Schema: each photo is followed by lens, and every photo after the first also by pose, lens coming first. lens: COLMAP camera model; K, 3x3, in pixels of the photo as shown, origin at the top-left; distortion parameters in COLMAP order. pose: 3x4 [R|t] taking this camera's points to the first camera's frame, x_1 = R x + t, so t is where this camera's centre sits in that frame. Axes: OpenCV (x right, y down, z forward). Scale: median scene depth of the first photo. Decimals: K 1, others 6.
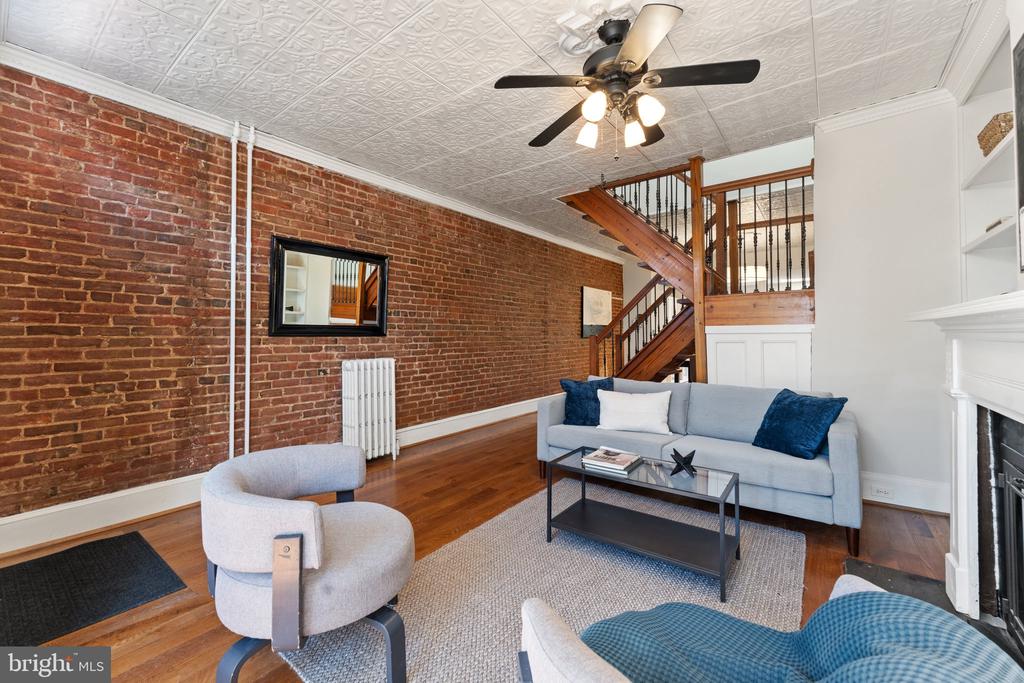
lens RADIAL K [[420.7, 0, 514.9], [0, 420.7, 330.2], [0, 0, 1]] dist [0.003381, -0.001212]
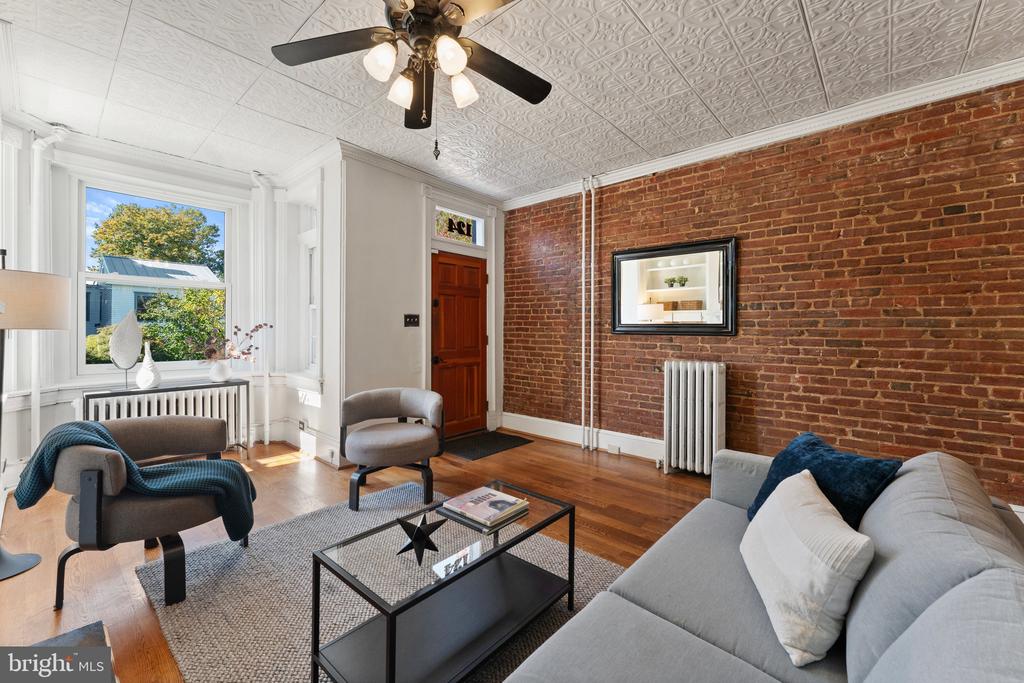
lens RADIAL K [[420.7, 0, 498.9], [0, 420.7, 335.7], [0, 0, 1]] dist [0.003381, -0.001212]
pose [[-0.101441, 0.014064, -0.994742, 0.610086], [0.002999, 0.999900, 0.013831, 0.001425], [0.994837, -0.001581, -0.101473, 0.703103]]
